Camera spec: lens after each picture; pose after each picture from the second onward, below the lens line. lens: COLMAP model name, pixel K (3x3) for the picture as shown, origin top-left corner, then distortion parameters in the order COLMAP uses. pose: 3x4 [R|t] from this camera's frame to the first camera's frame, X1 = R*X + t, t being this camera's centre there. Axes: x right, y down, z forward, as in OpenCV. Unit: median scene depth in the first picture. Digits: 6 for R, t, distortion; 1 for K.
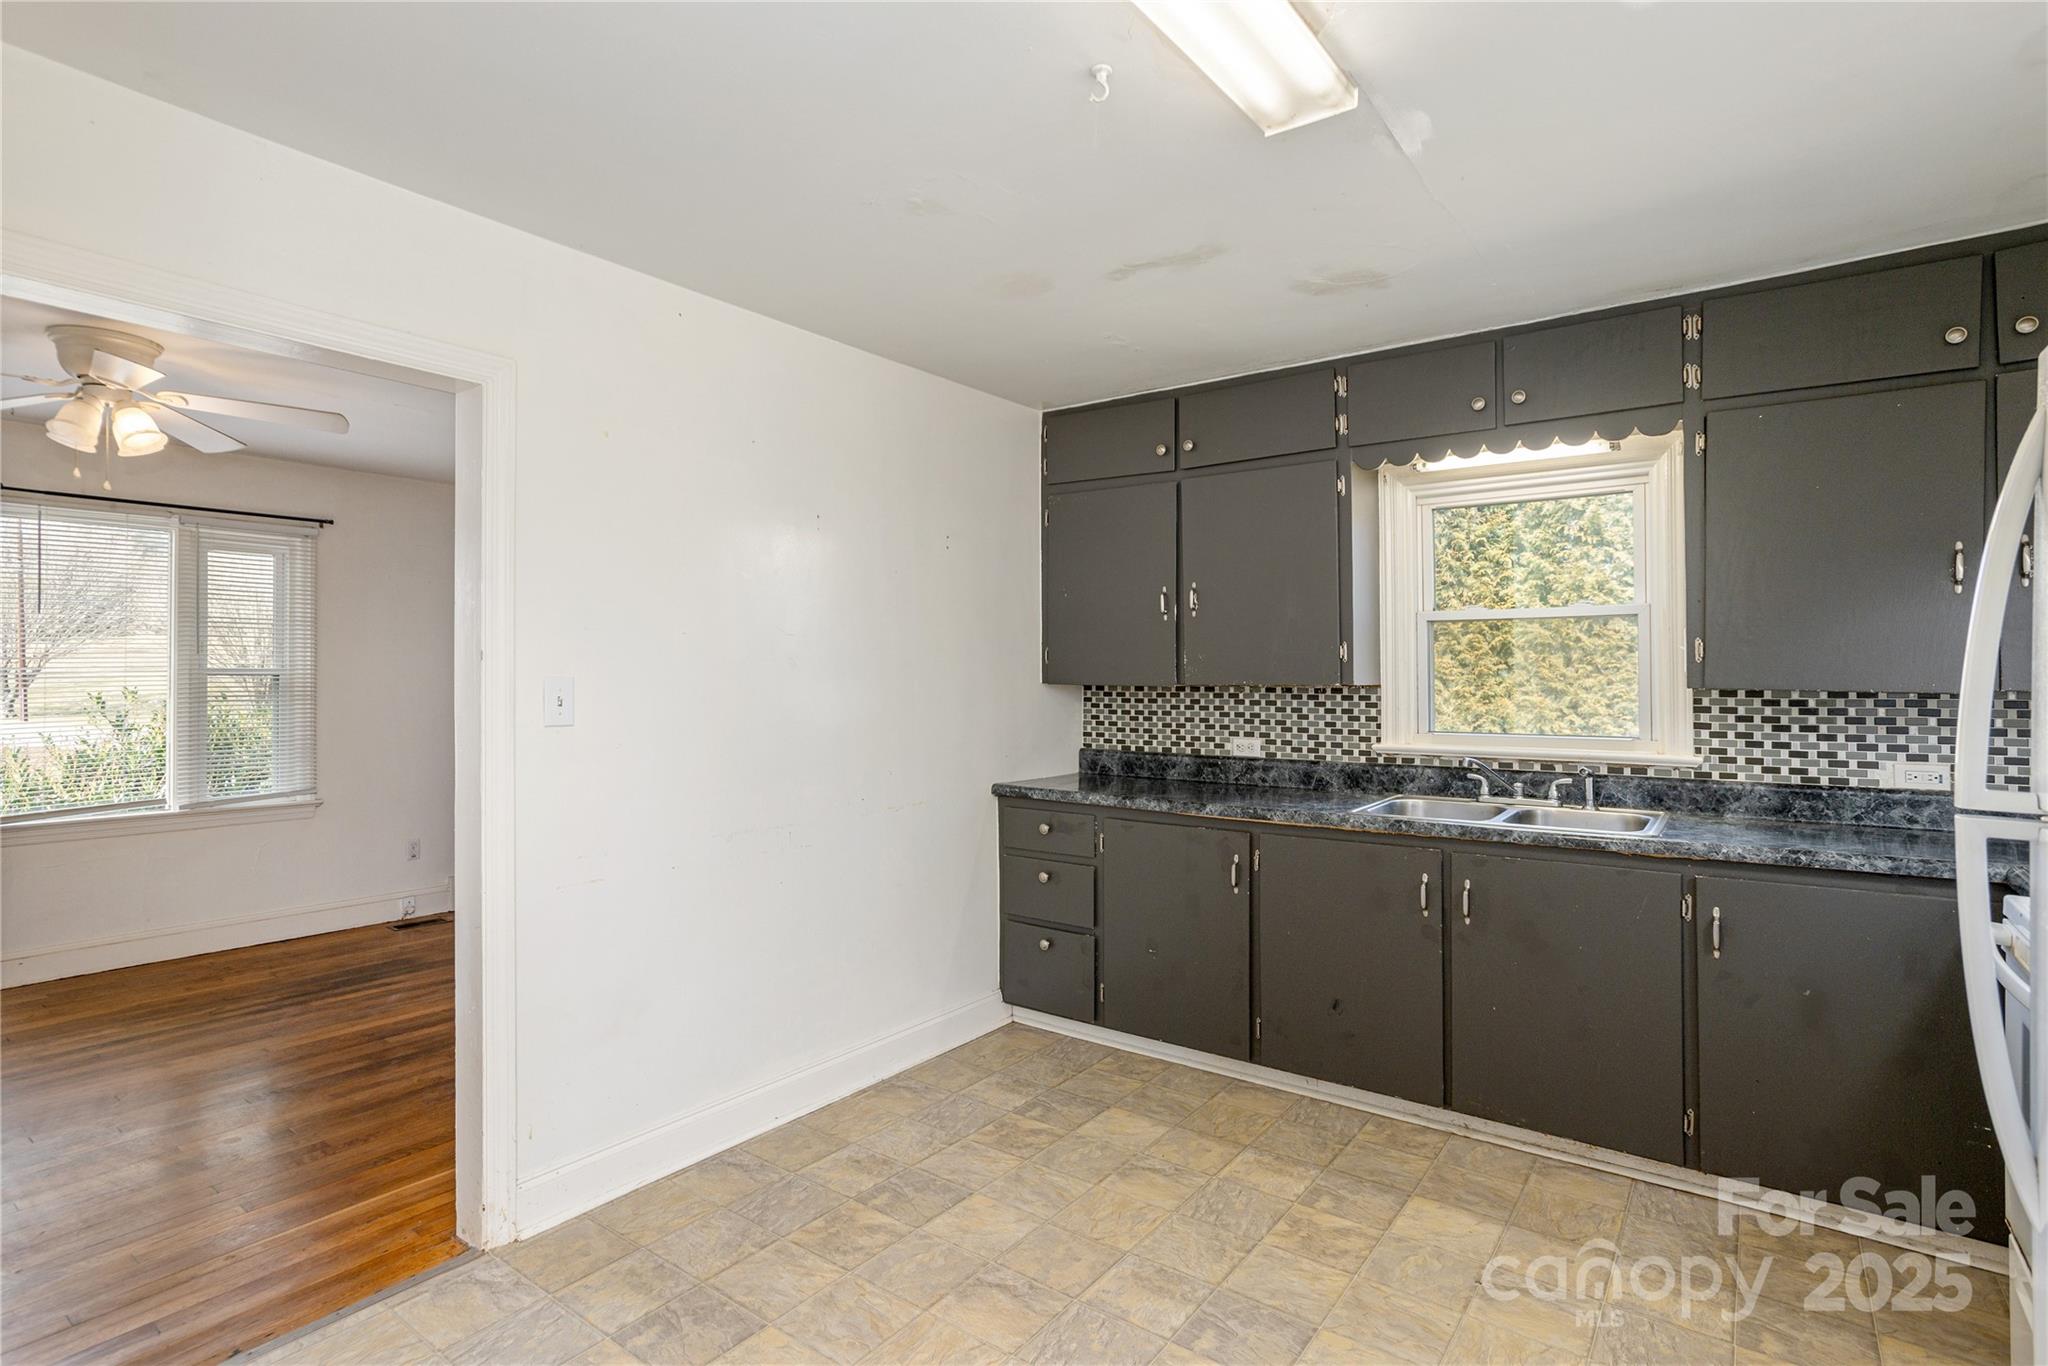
lens RADIAL K [[989.2, 0, 1025.6], [0, 989.2, 677.8], [0, 0, 1]] dist [-0.012456, 0.004344]
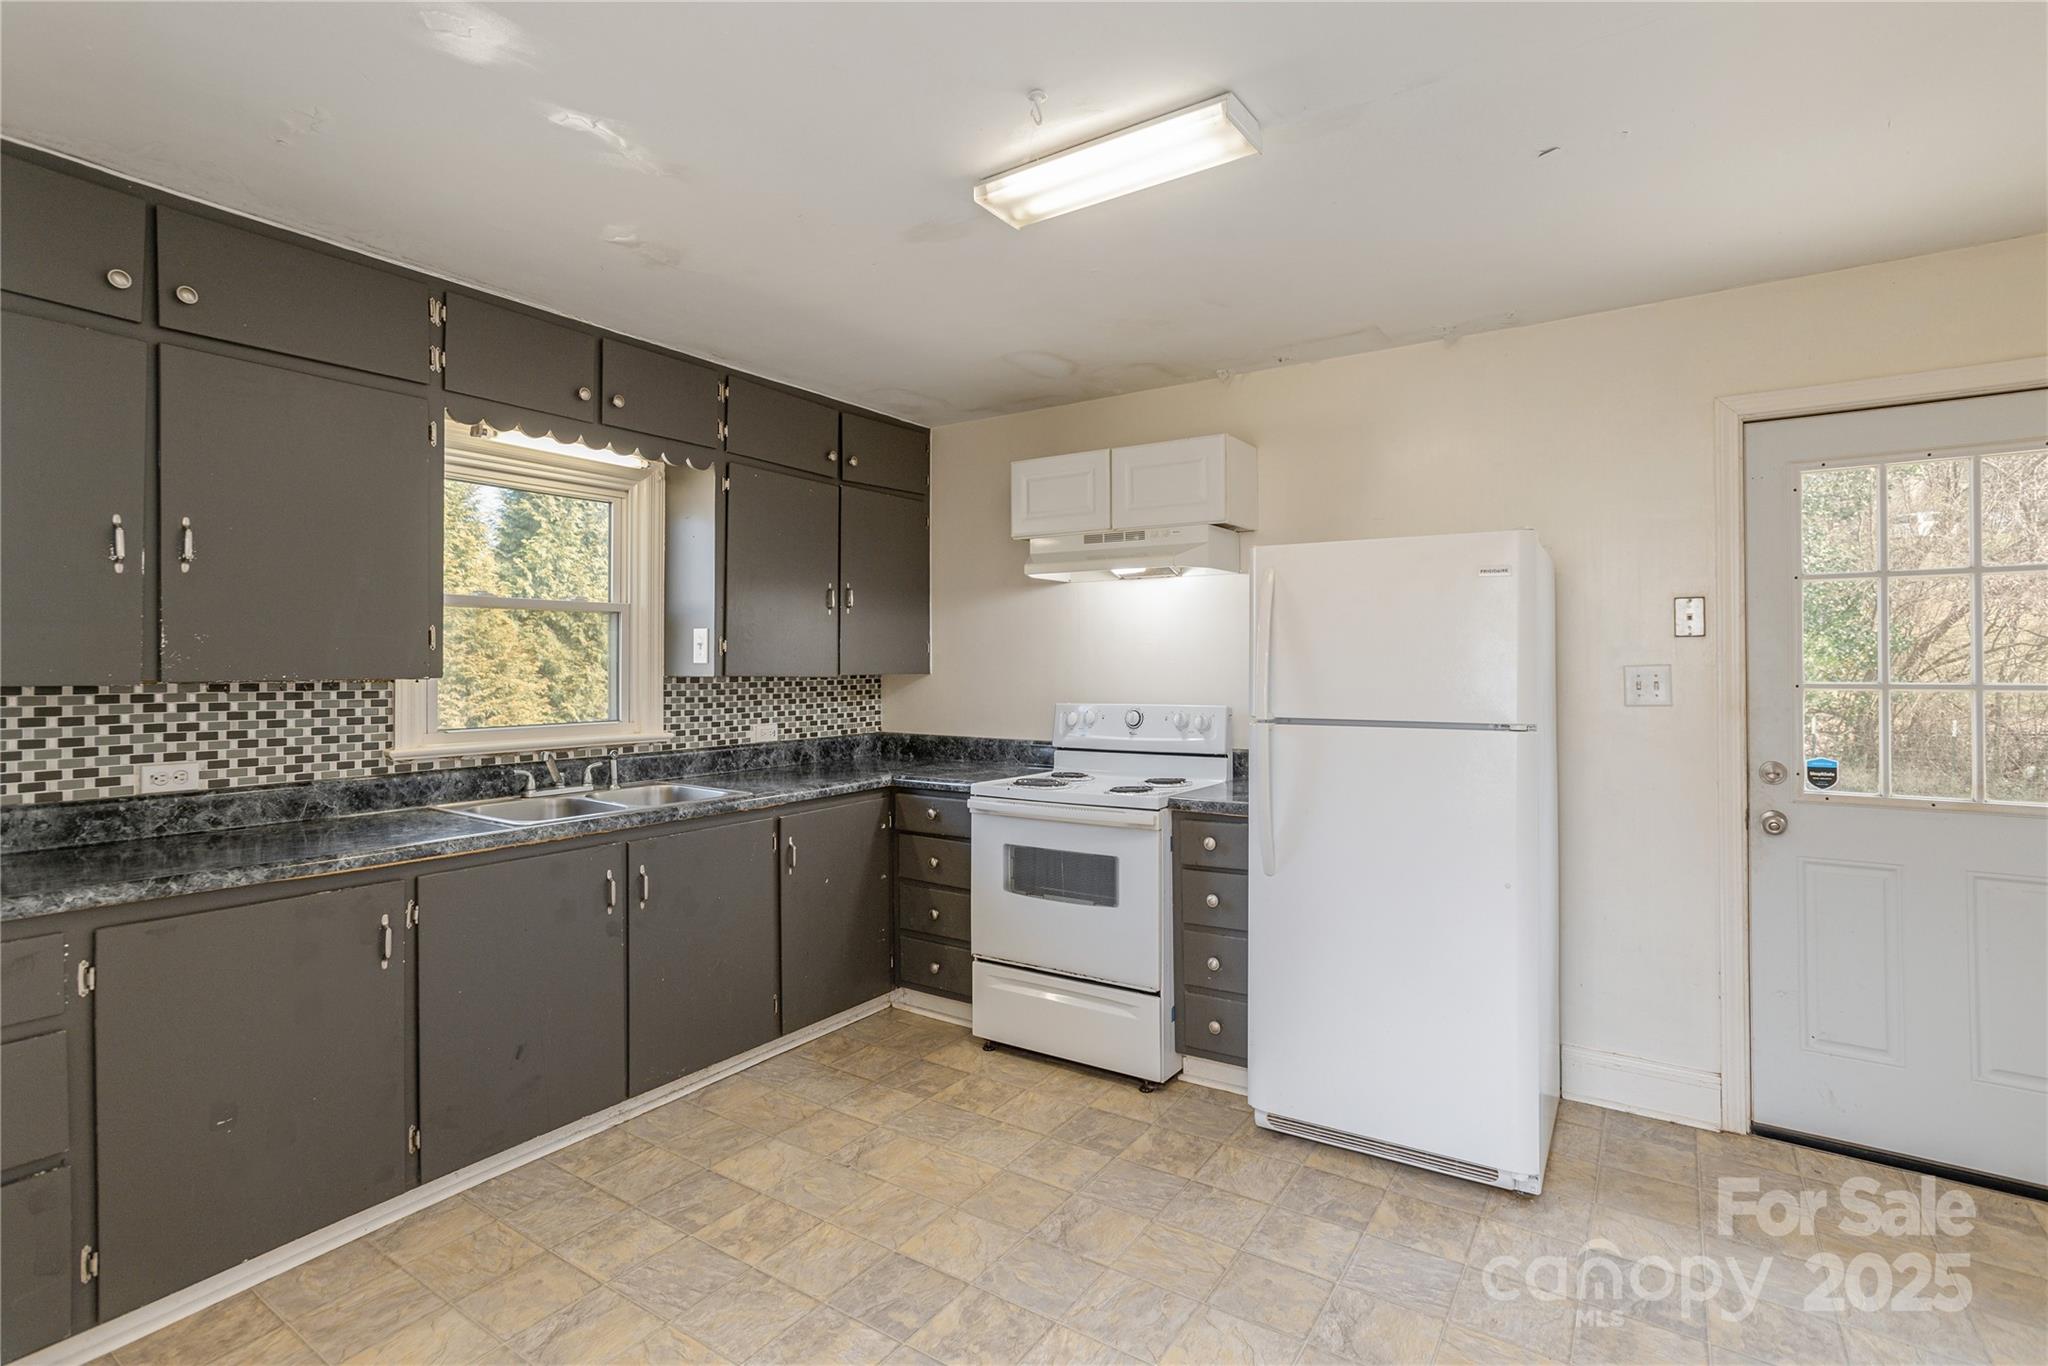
lens RADIAL K [[989.2, 0, 1011.0], [0, 989.2, 652.5], [0, 0, 1]] dist [-0.012456, 0.004344]
pose [[-0.033893, 0.015795, 0.999301, -0.477603], [0.005591, 0.999862, -0.015614, 0.002094], [-0.999410, 0.005058, -0.033976, 0.521491]]
